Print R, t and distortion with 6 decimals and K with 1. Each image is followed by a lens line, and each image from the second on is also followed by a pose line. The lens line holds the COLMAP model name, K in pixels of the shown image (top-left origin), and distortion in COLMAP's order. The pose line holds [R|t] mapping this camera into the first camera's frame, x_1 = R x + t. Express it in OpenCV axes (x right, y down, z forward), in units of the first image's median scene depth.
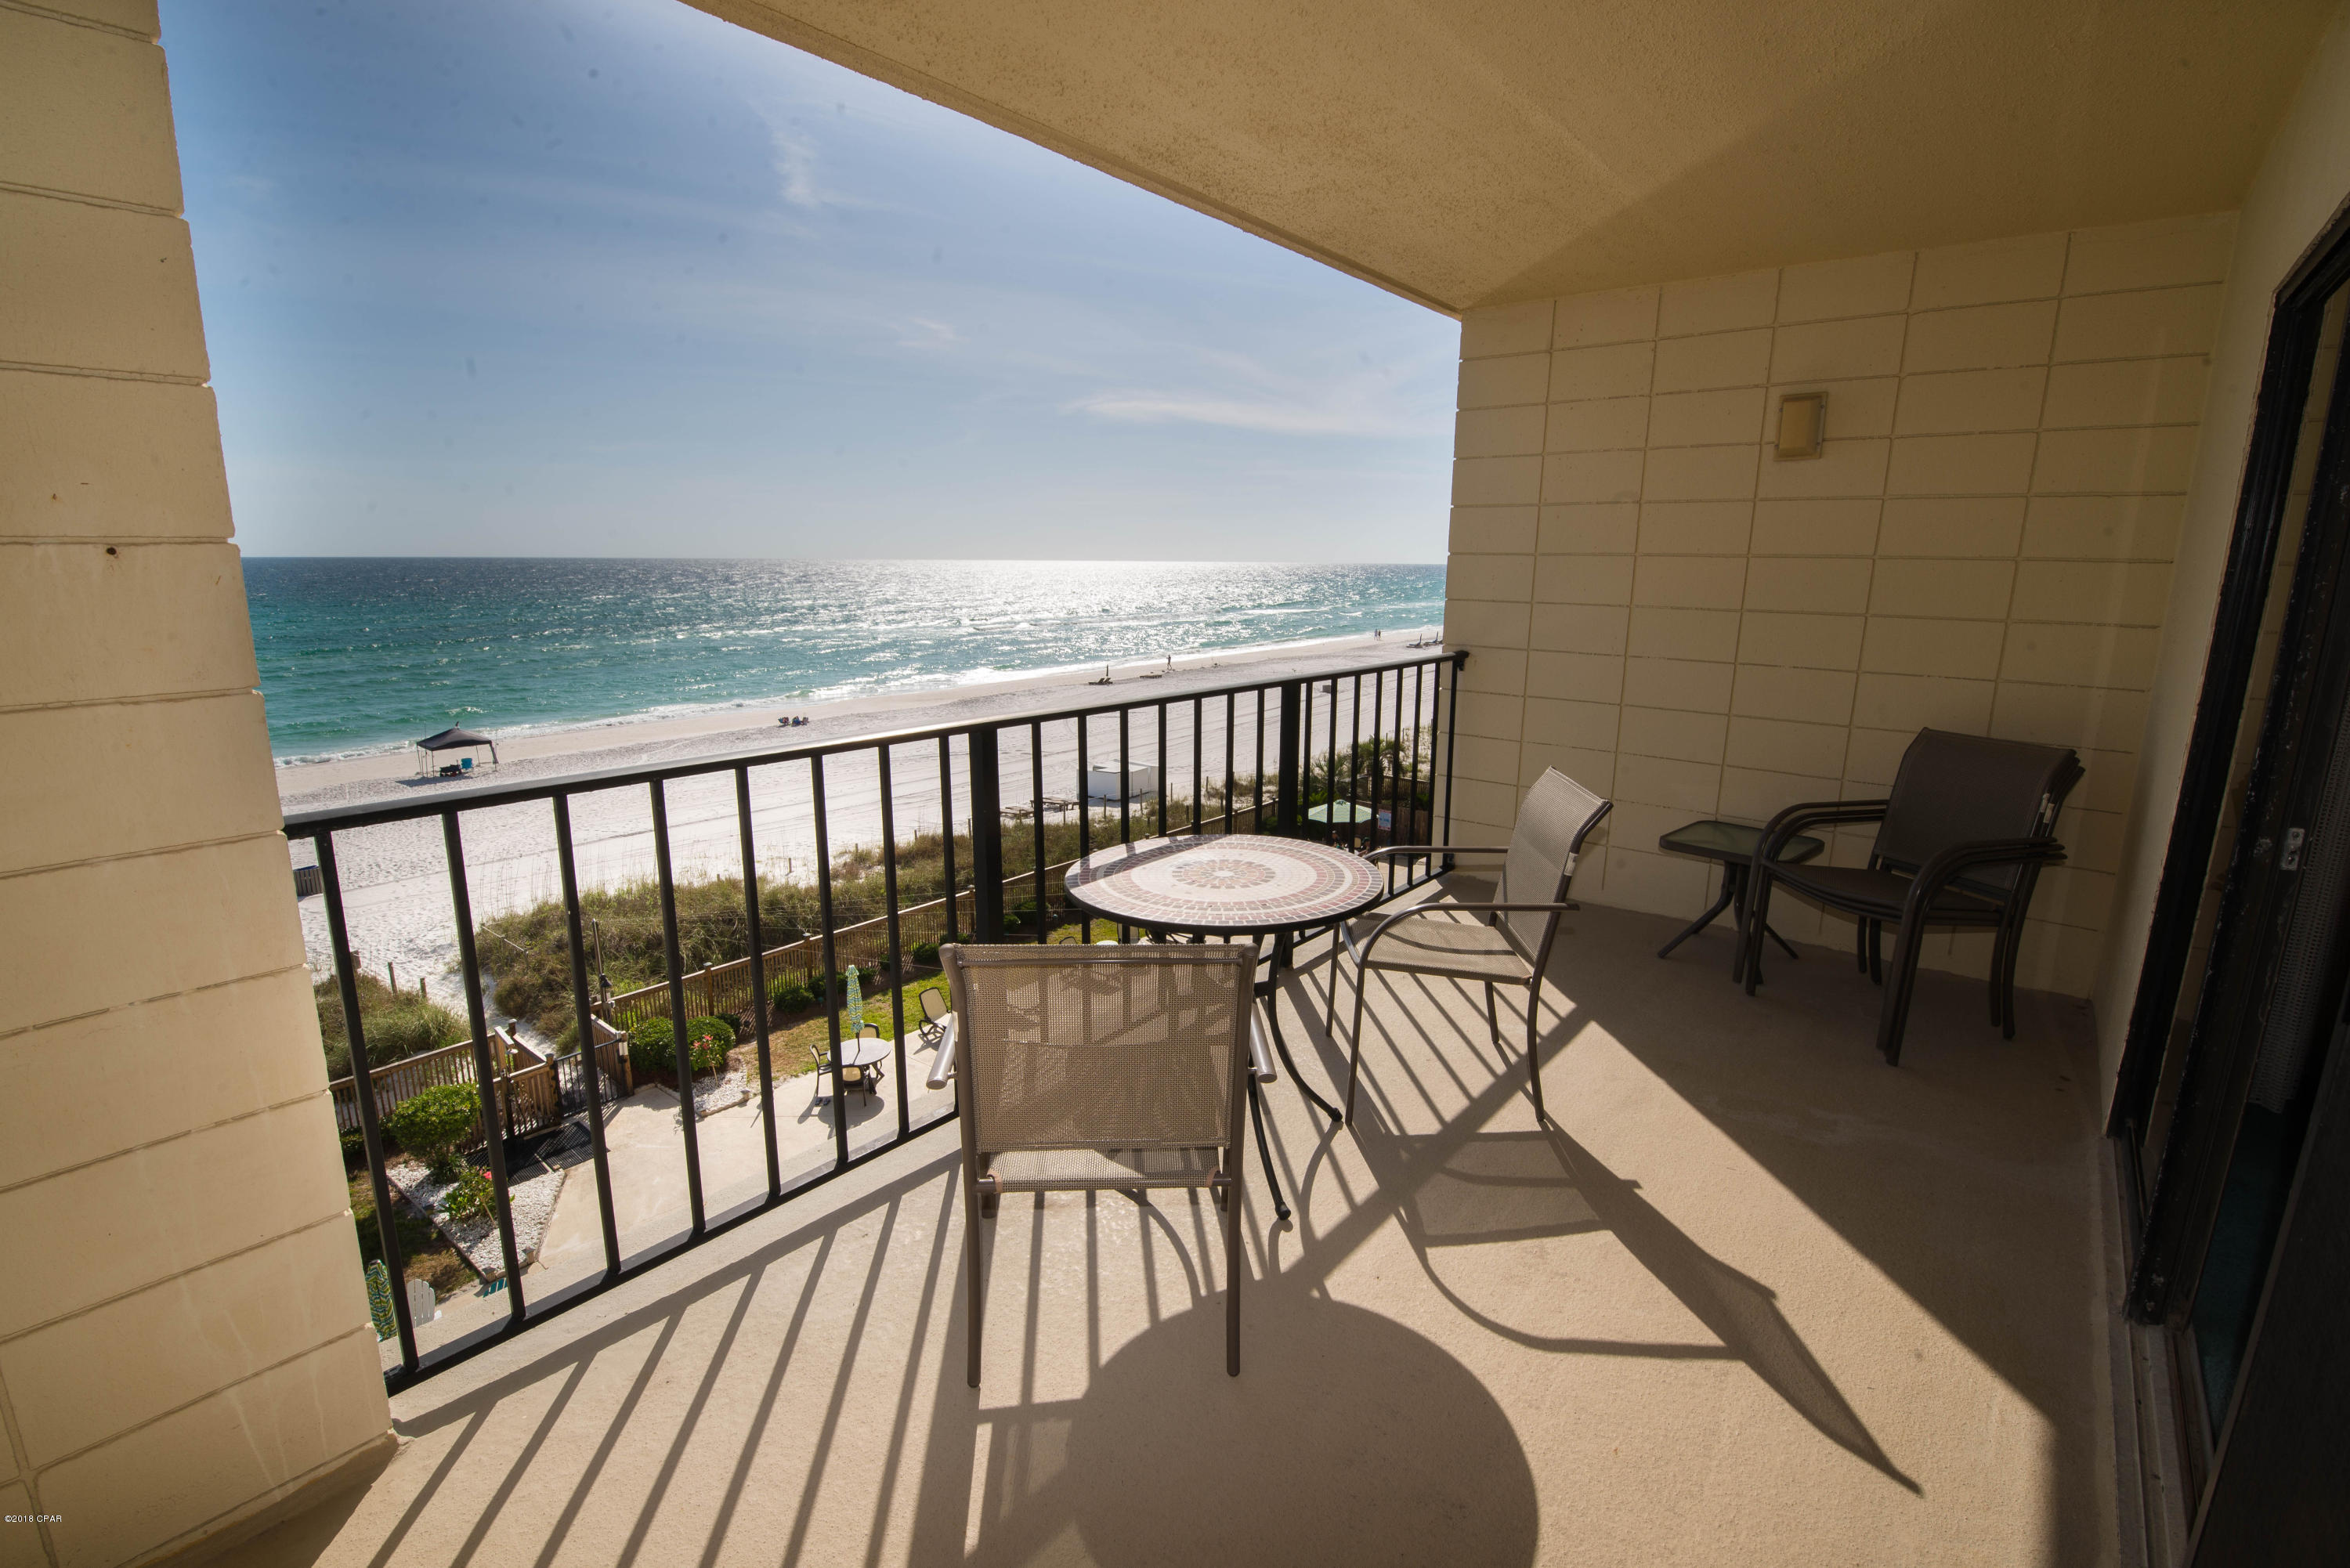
lens RADIAL K [[1073.5, 0, 1179.7], [0, 1073.5, 784.1], [0, 0, 1]] dist [-0.003922, -0.007246]
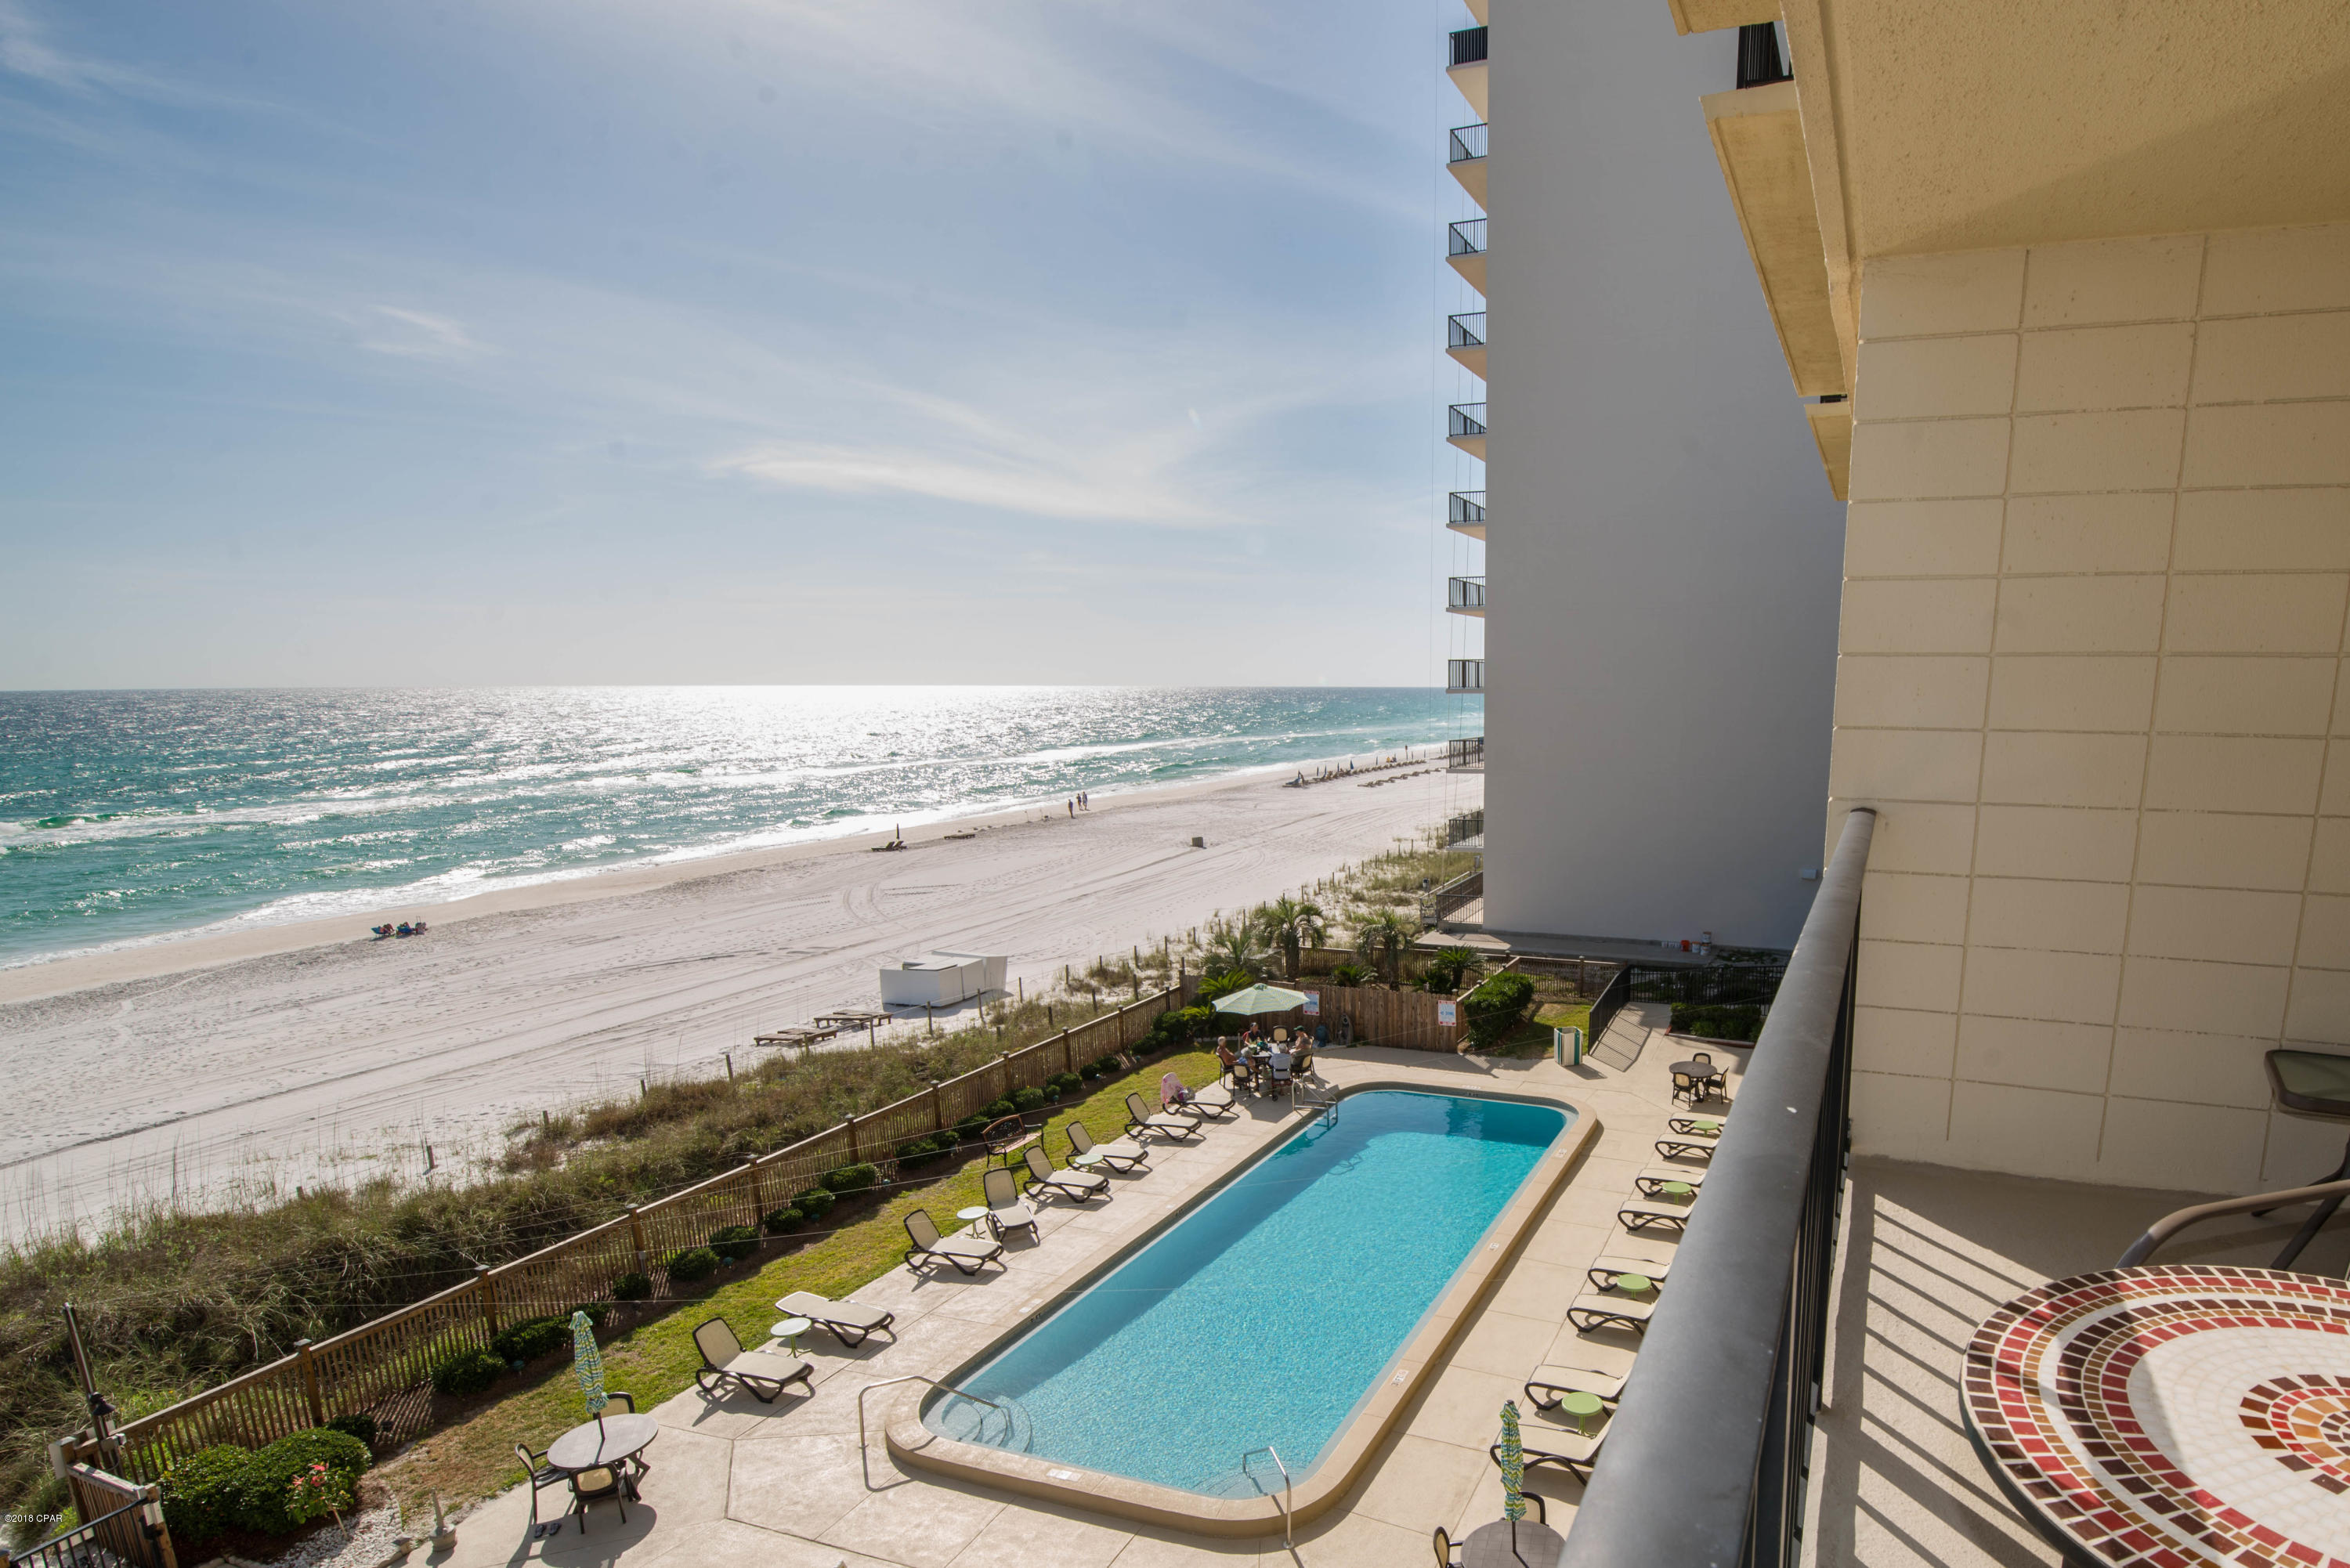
lens RADIAL K [[1073.5, 0, 1155.7], [0, 1073.5, 910.7], [0, 0, 1]] dist [-0.003922, -0.007246]
pose [[0.940286, -0.079140, 0.331058, -0.163838], [0.079772, 0.996744, 0.011702, -0.049083], [-0.330906, 0.015406, 0.943538, 0.257576]]
